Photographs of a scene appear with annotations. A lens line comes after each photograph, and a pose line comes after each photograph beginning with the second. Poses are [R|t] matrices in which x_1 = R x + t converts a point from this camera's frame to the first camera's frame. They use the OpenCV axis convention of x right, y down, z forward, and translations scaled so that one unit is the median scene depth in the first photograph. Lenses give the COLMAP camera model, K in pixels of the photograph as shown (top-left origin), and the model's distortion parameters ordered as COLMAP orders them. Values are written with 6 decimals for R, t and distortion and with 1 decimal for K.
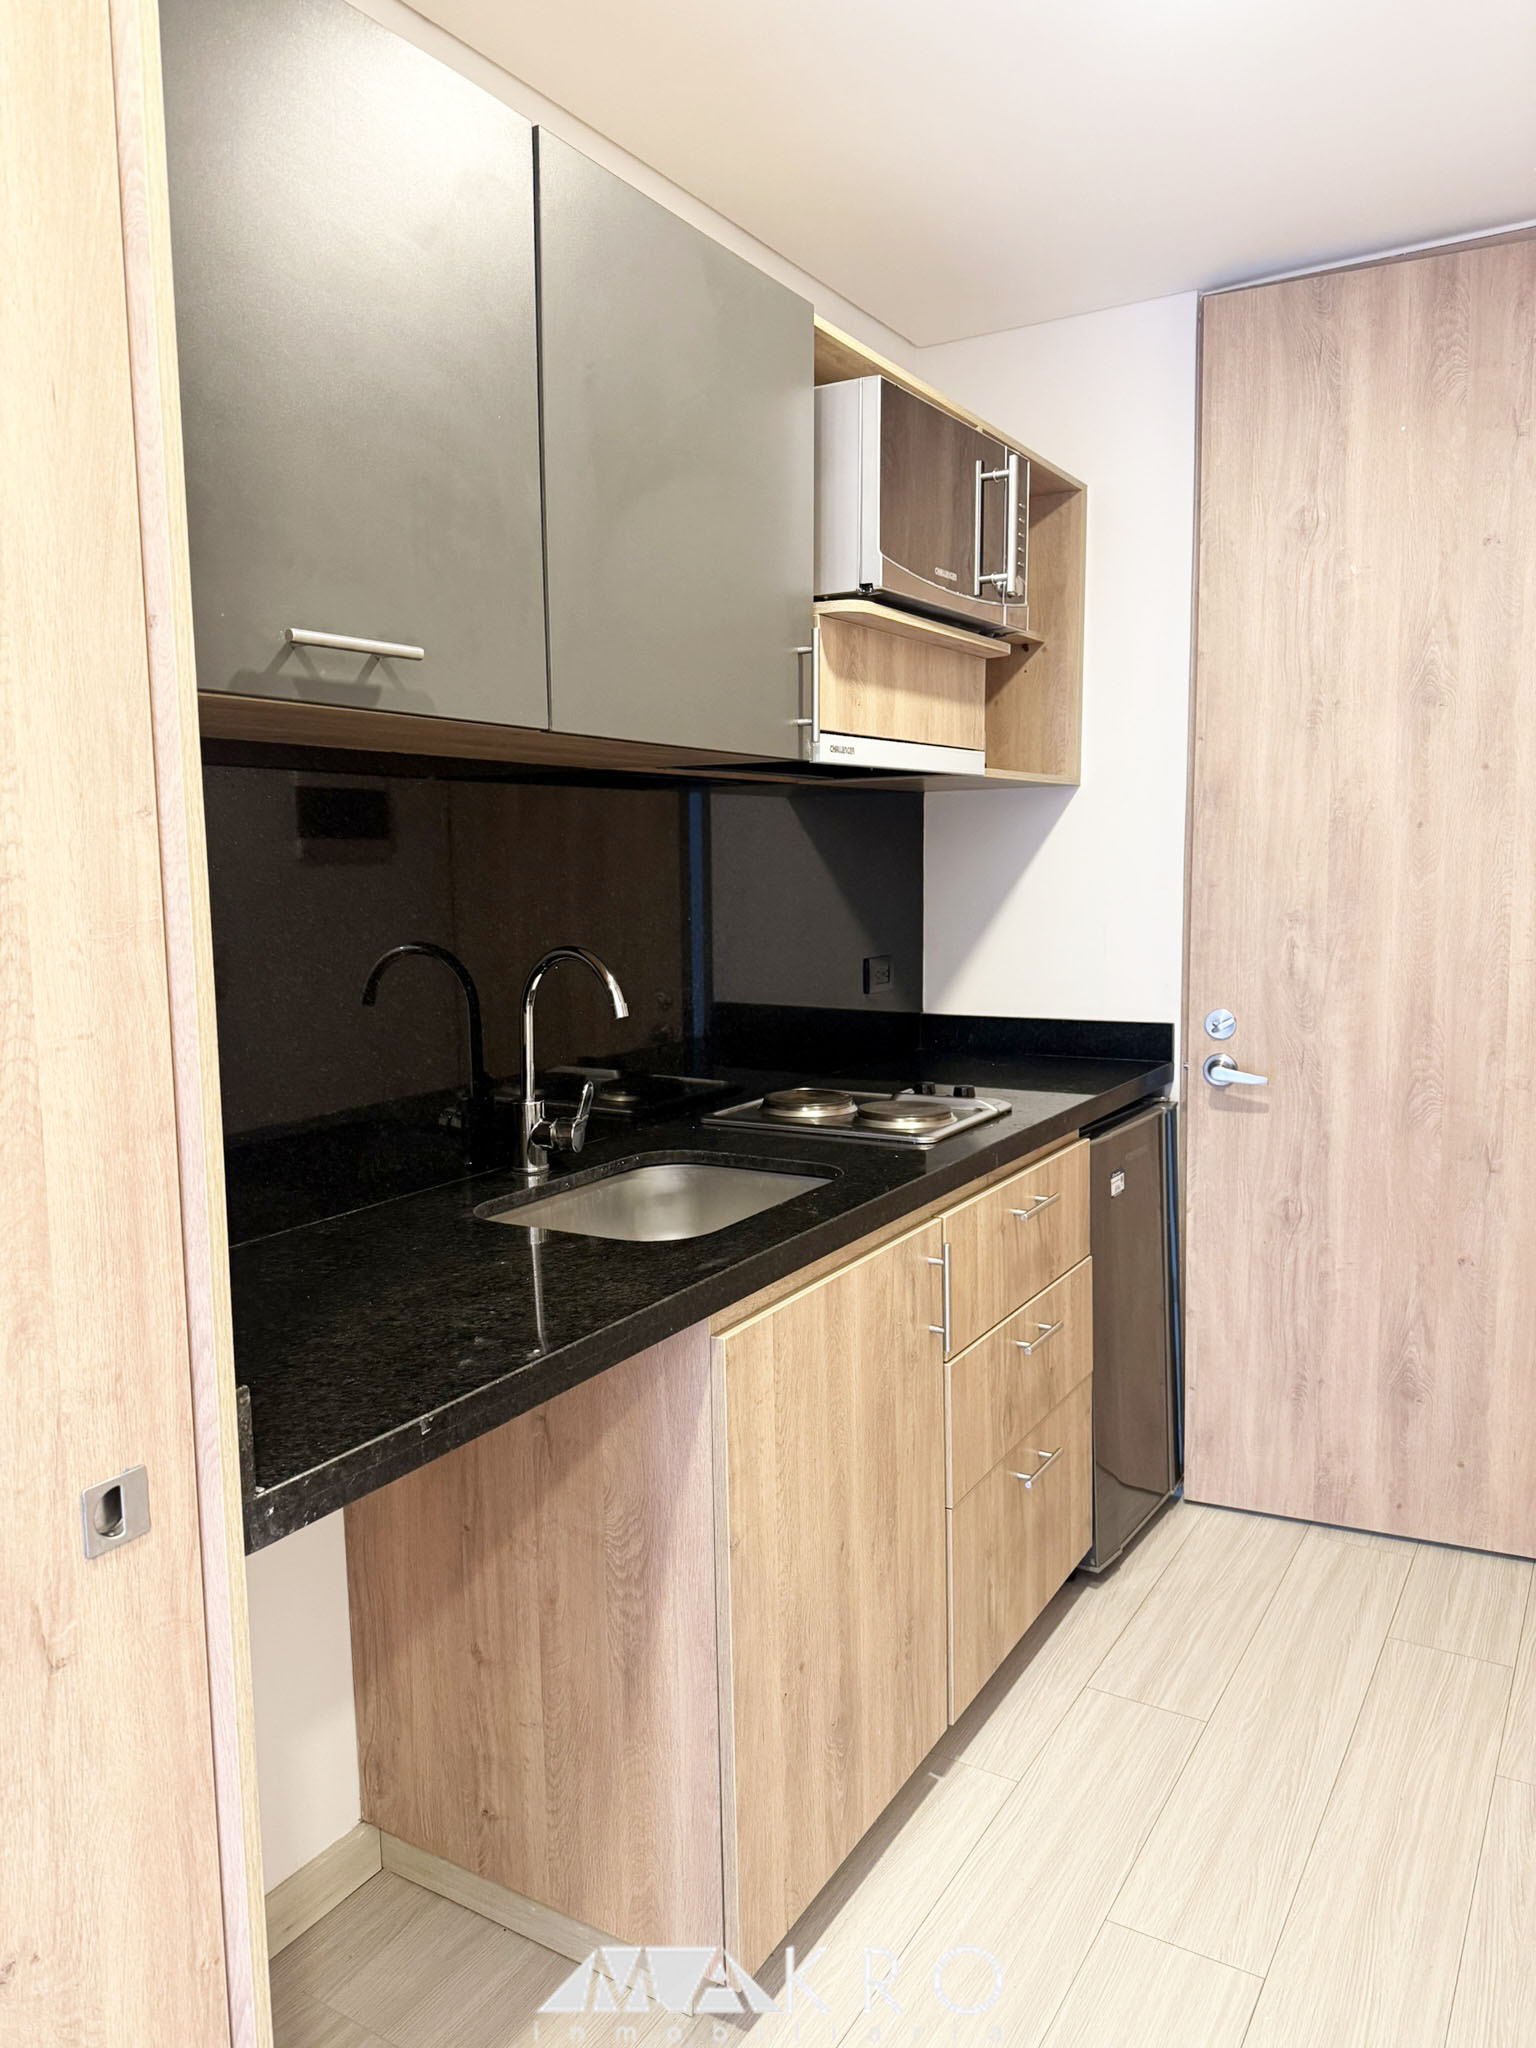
lens RADIAL K [[1439.2, 0, 766.9], [0, 1439.2, 1027.5], [0, 0, 1]] dist [0.155676, -0.302967]
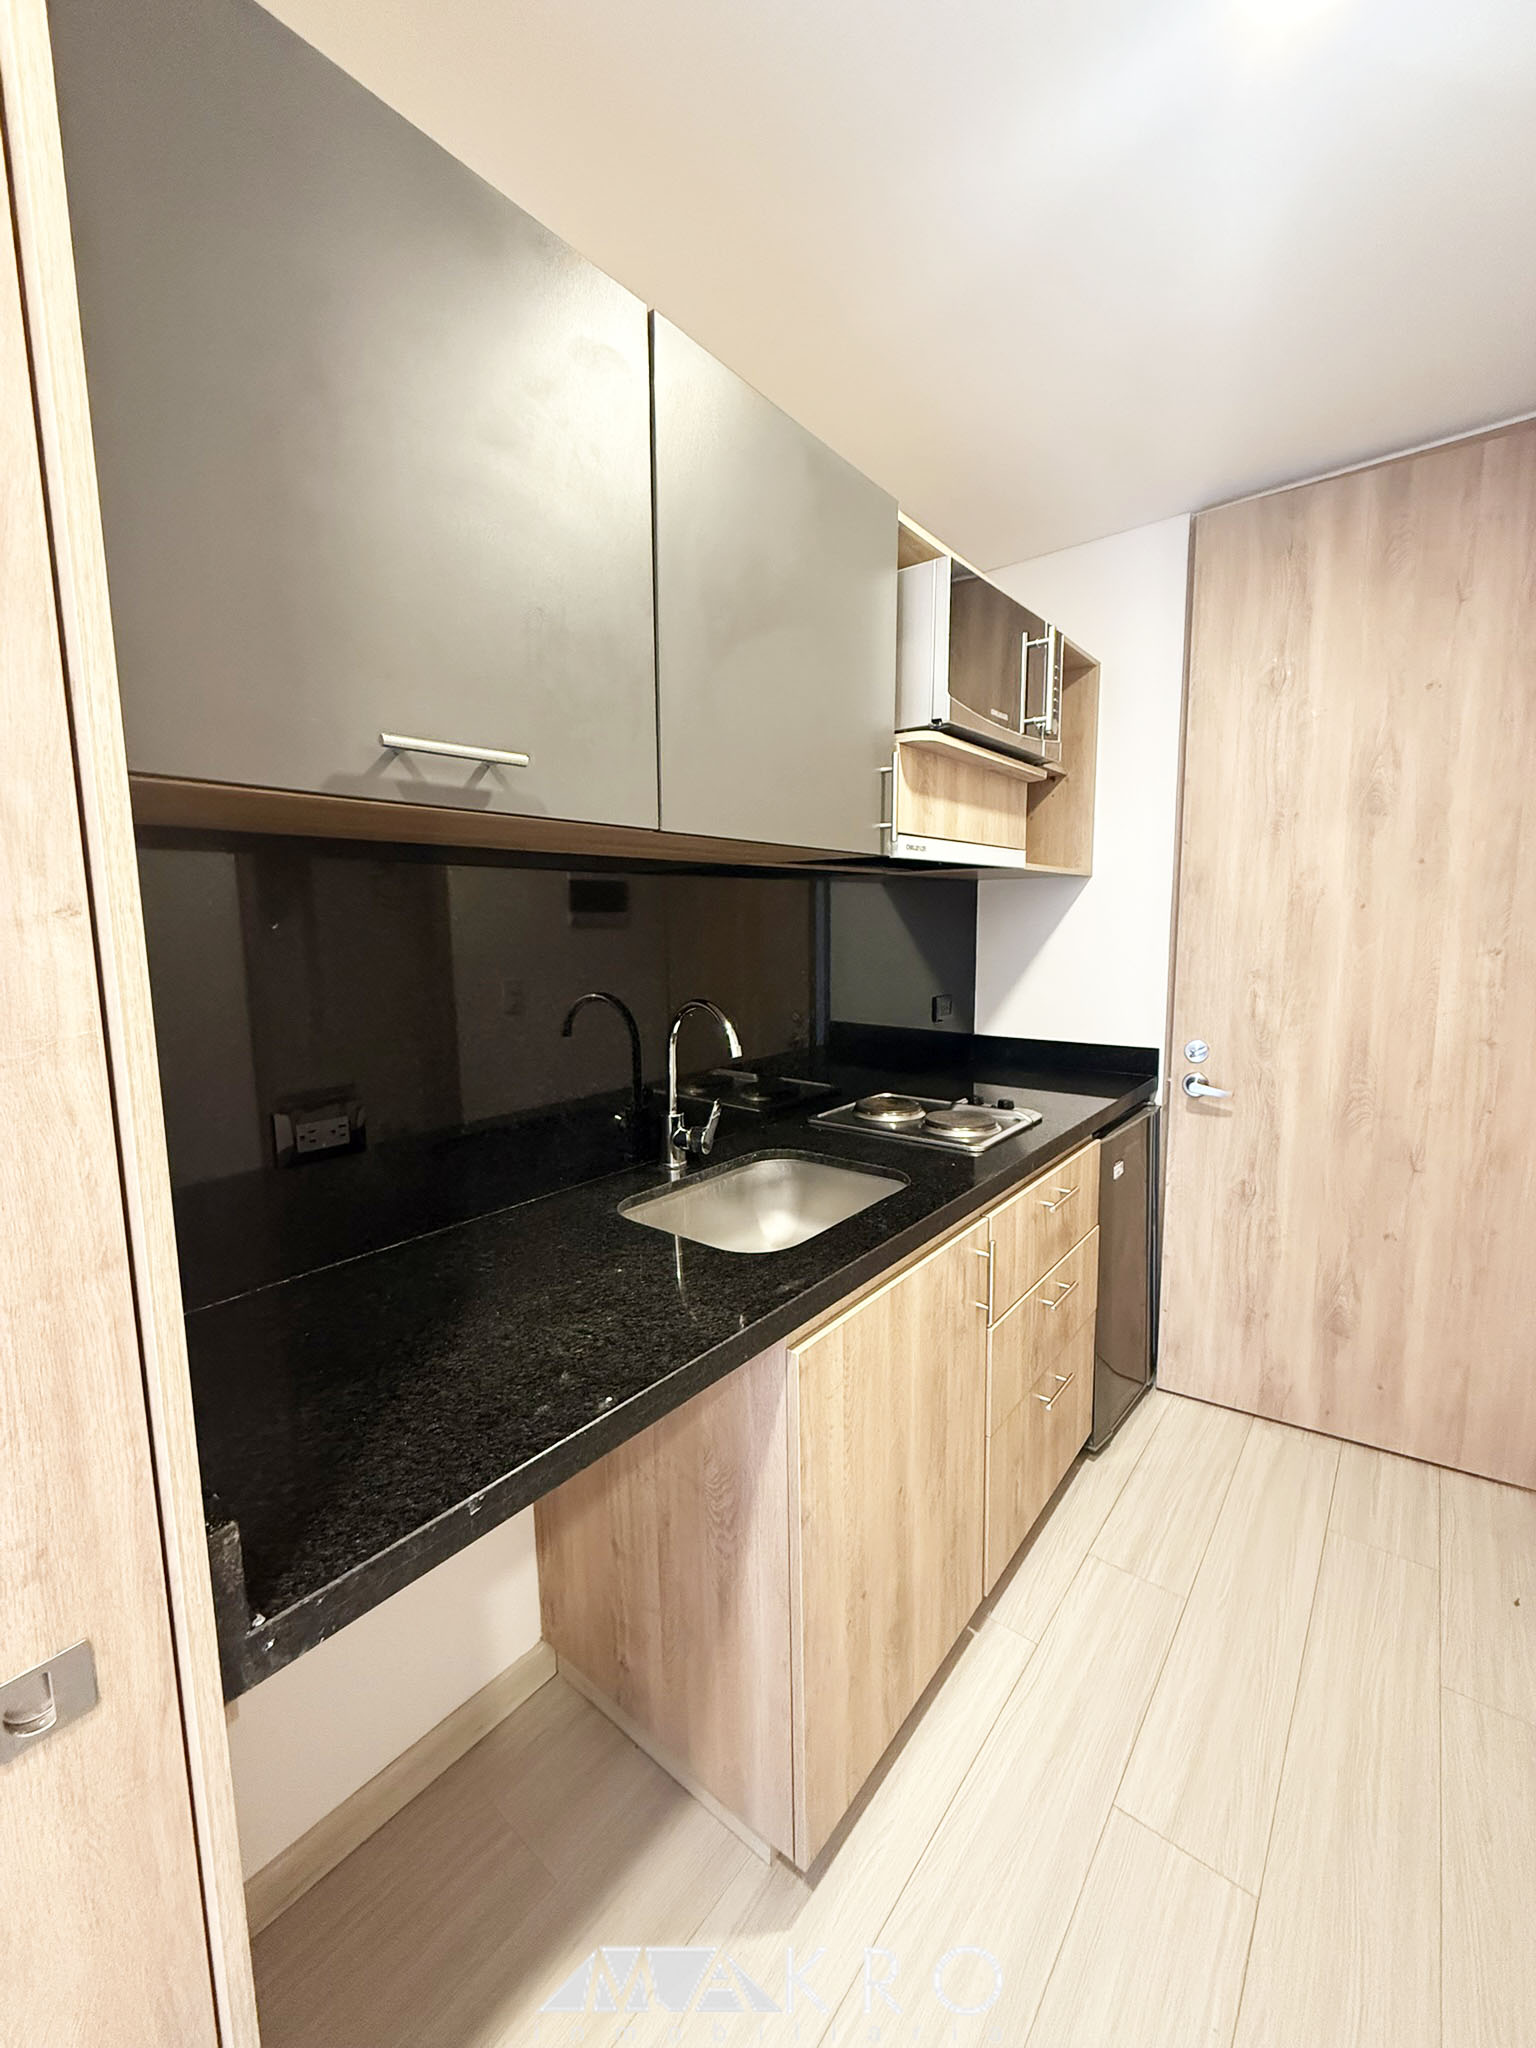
lens RADIAL K [[819.5, 0, 768.0], [0, 819.5, 1024.0], [0, 0, 1]] dist [-0.001915, -0.000051]
pose [[0.990718, 0.018655, -0.134647, 0.021042], [-0.017186, 0.999780, 0.012060, -0.038614], [0.134842, -0.009634, 0.990820, 0.238746]]
